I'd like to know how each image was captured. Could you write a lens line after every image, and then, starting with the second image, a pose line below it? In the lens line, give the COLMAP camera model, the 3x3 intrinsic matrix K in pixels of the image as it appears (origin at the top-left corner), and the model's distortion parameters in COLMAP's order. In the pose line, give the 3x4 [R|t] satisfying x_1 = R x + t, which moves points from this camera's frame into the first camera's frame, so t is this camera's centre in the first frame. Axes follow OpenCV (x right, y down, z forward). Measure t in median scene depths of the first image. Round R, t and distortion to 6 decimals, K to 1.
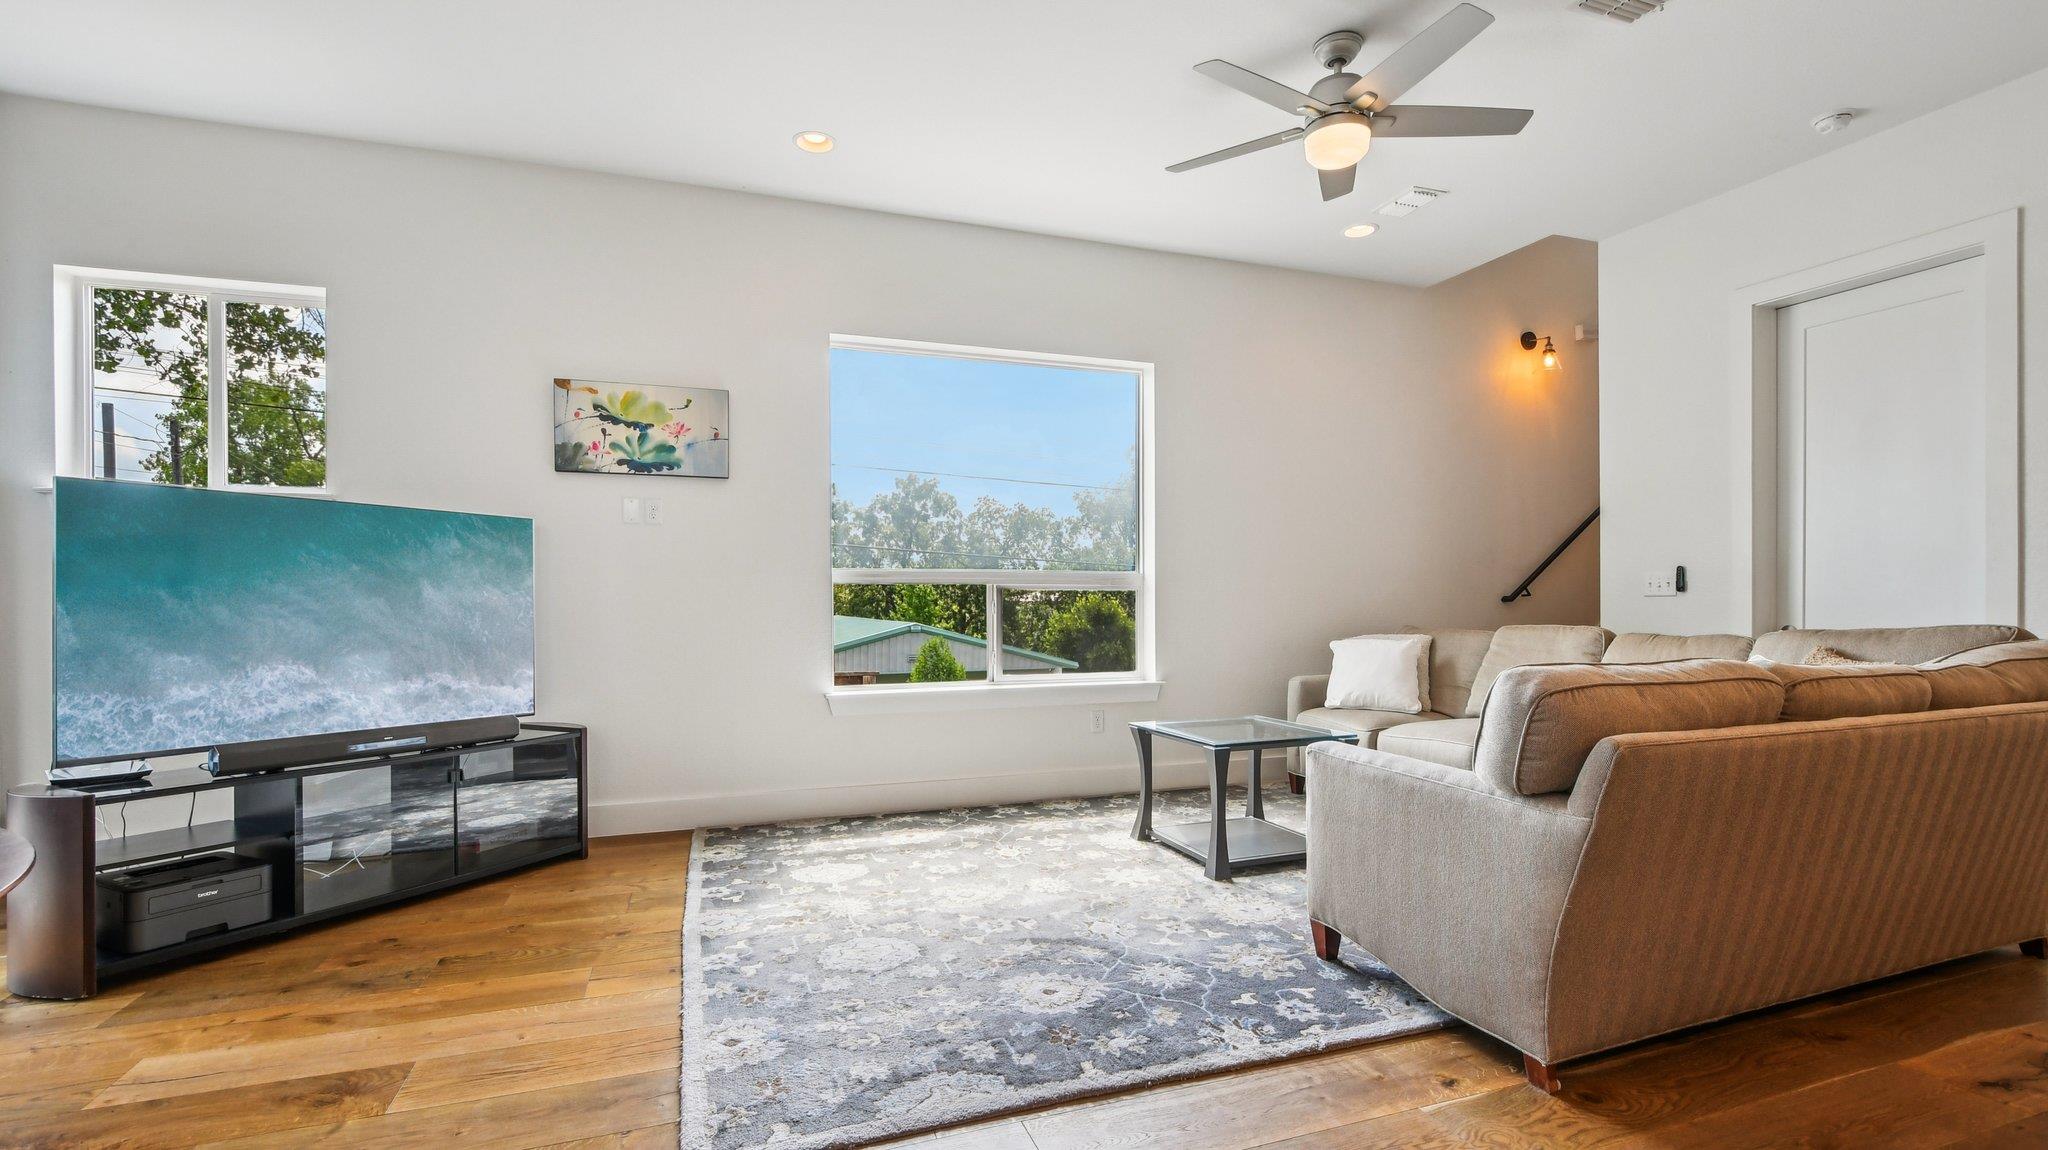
lens RADIAL K [[900.5, 0, 1012.2], [0, 900.5, 602.4], [0, 0, 1]] dist [0.011859, -0.008412]
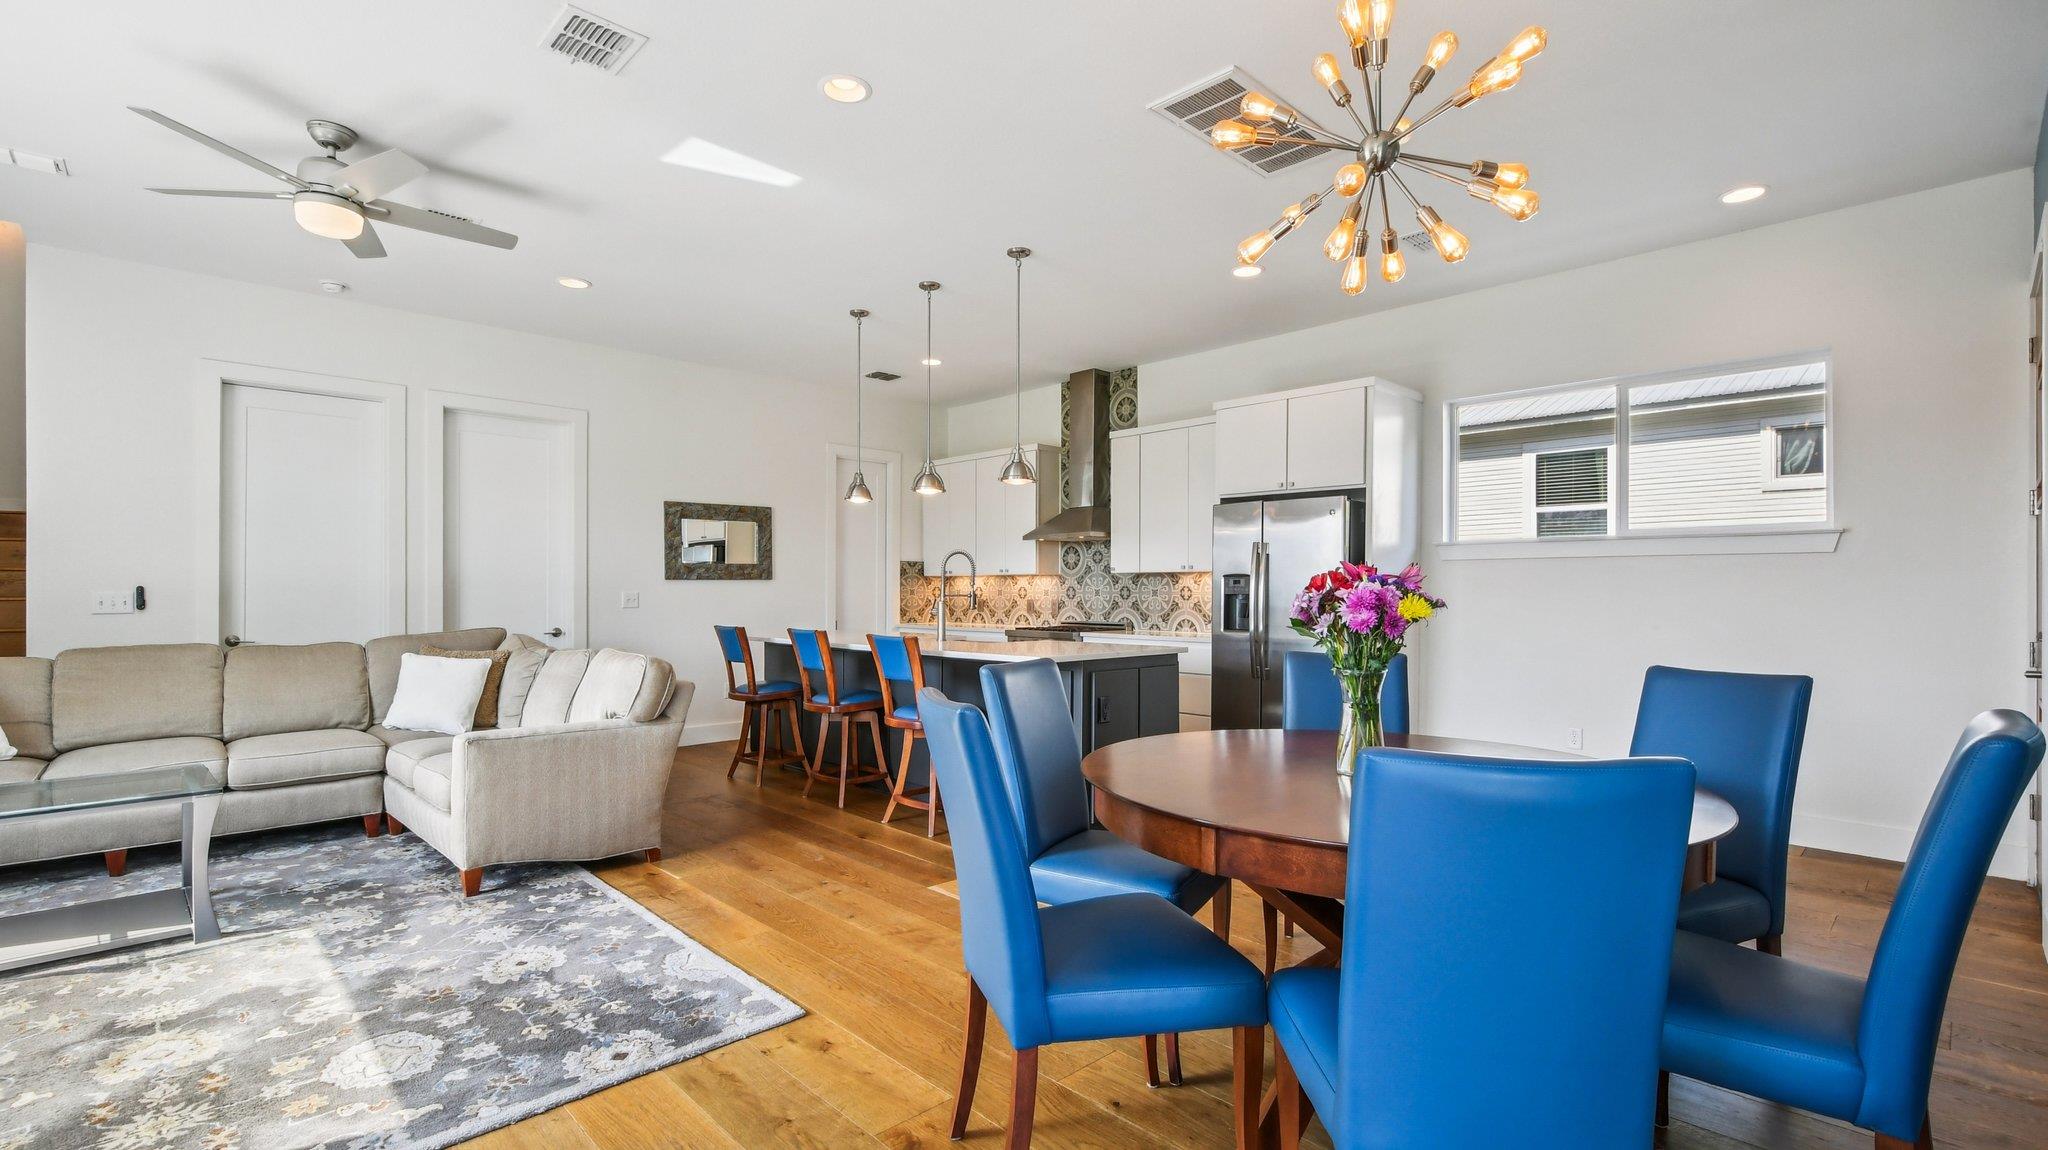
lens RADIAL K [[914.6, 0, 1010.4], [0, 914.6, 588.9], [0, 0, 1]] dist [0.007890, -0.006125]
pose [[-0.411988, 0.004832, 0.911177, -1.020829], [0.001680, 0.999988, -0.004544, -0.042803], [-0.911188, -0.000342, -0.411991, 0.700576]]
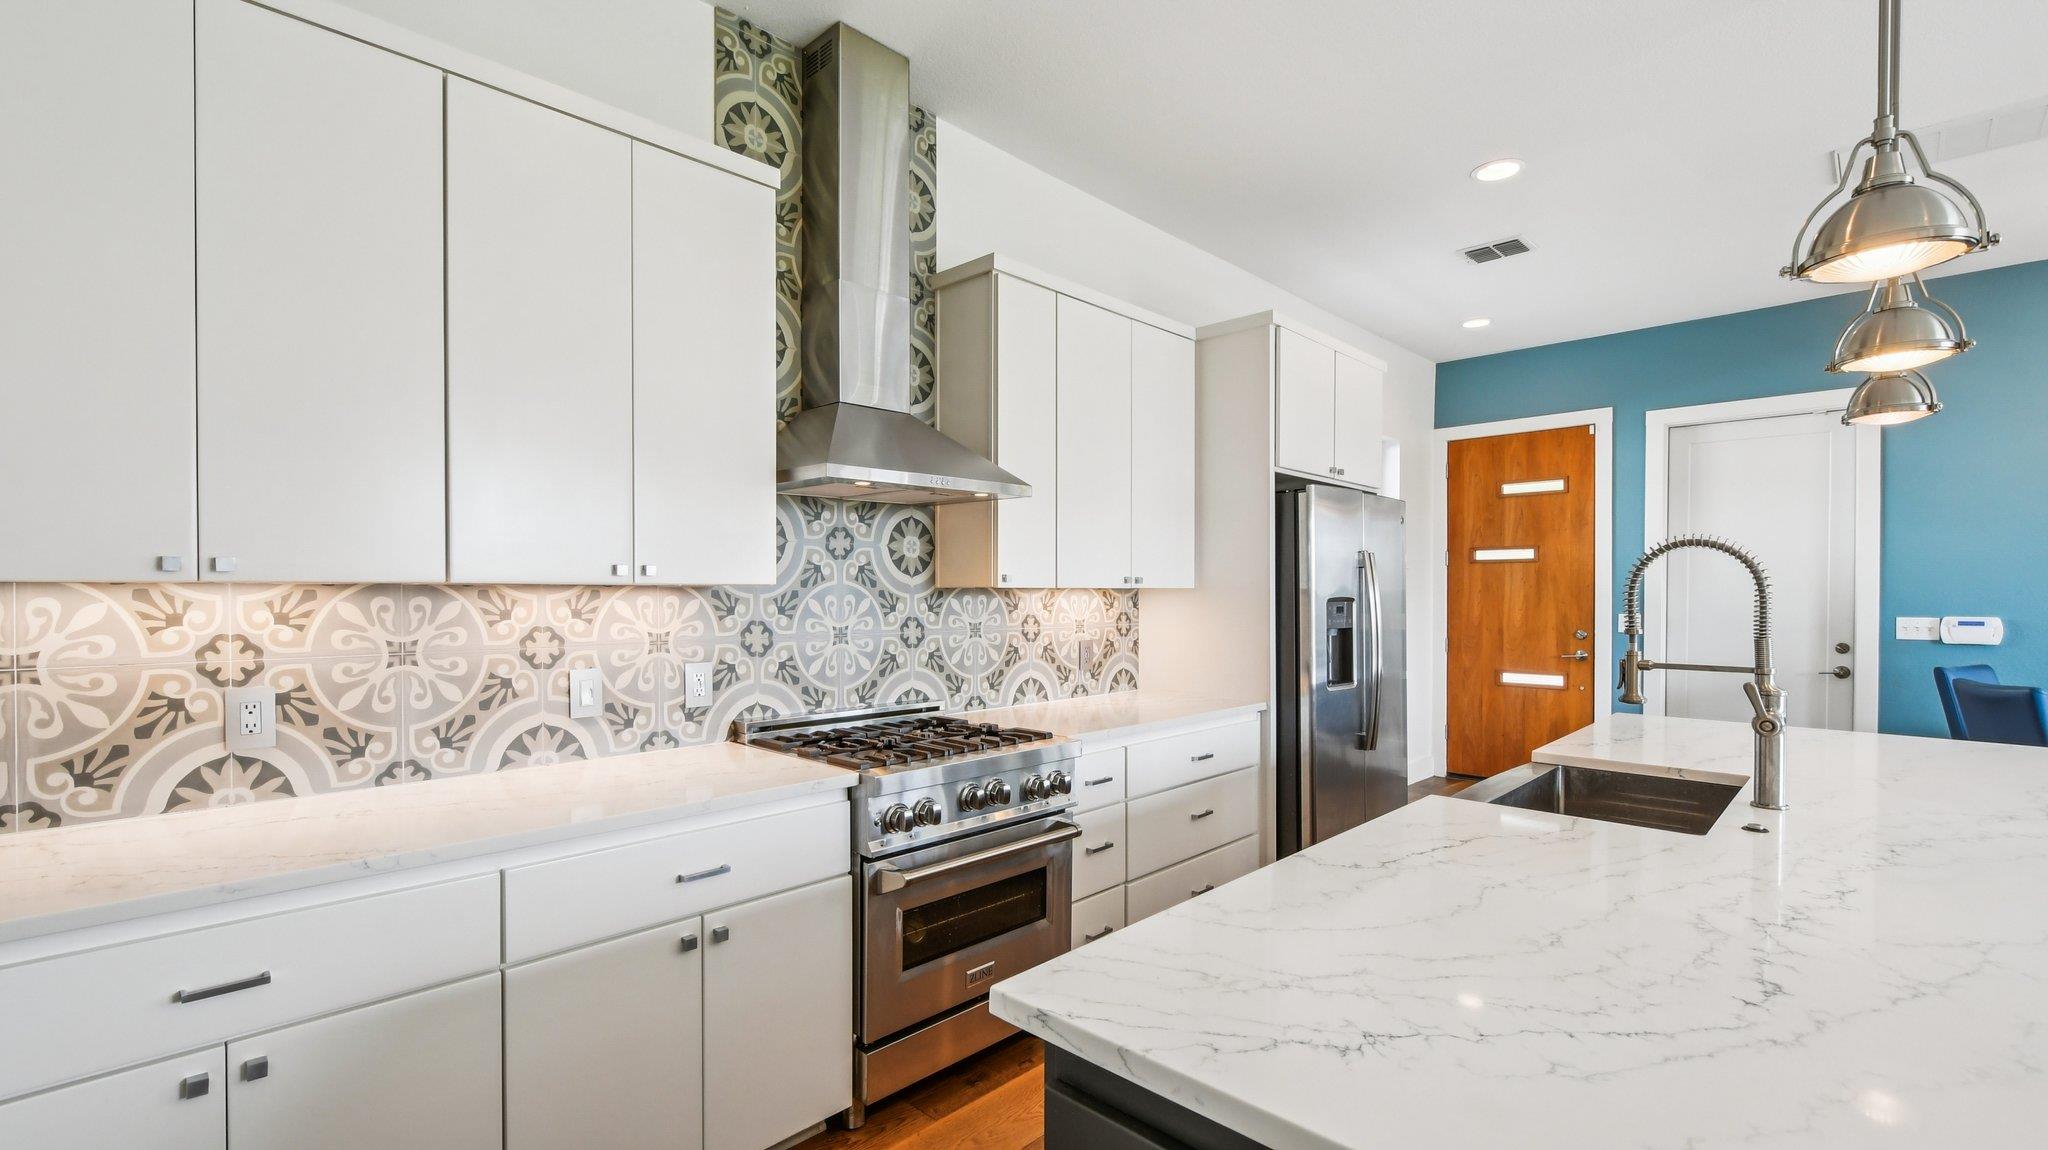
lens RADIAL K [[900.5, 0, 1012.2], [0, 900.5, 602.4], [0, 0, 1]] dist [0.011859, -0.008412]
pose [[-0.898052, 0.007208, -0.439831, 1.331018], [0.000064, 0.999868, 0.016254, -0.091503], [0.439890, 0.014569, -0.897934, 0.400628]]
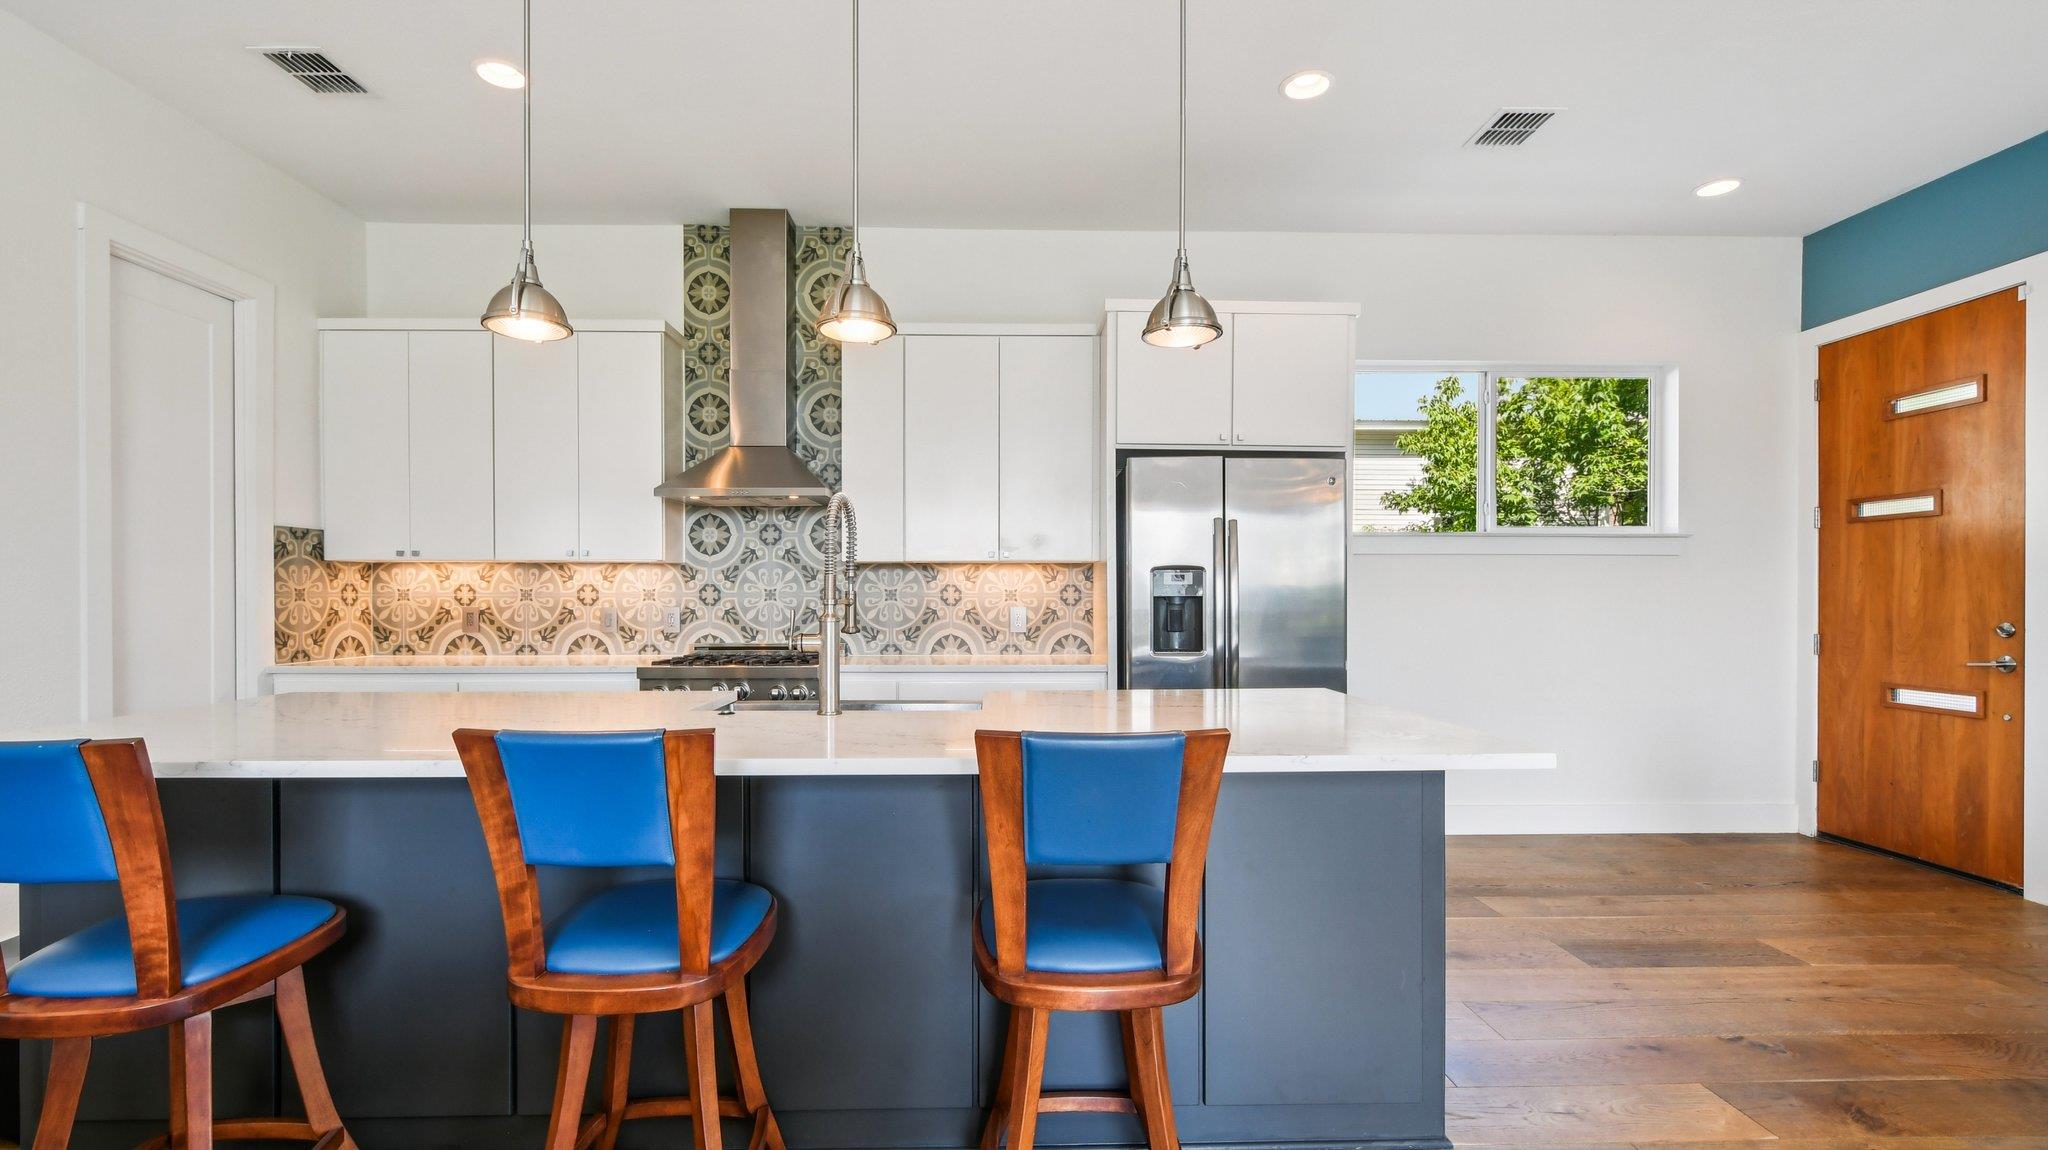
lens RADIAL K [[900.5, 0, 1012.2], [0, 900.5, 602.4], [0, 0, 1]] dist [0.011859, -0.008412]
pose [[-0.950592, -0.000414, 0.310443, 0.285354], [0.003524, 0.999920, 0.012124, -0.046787], [-0.310423, 0.012619, -0.950515, 0.722230]]
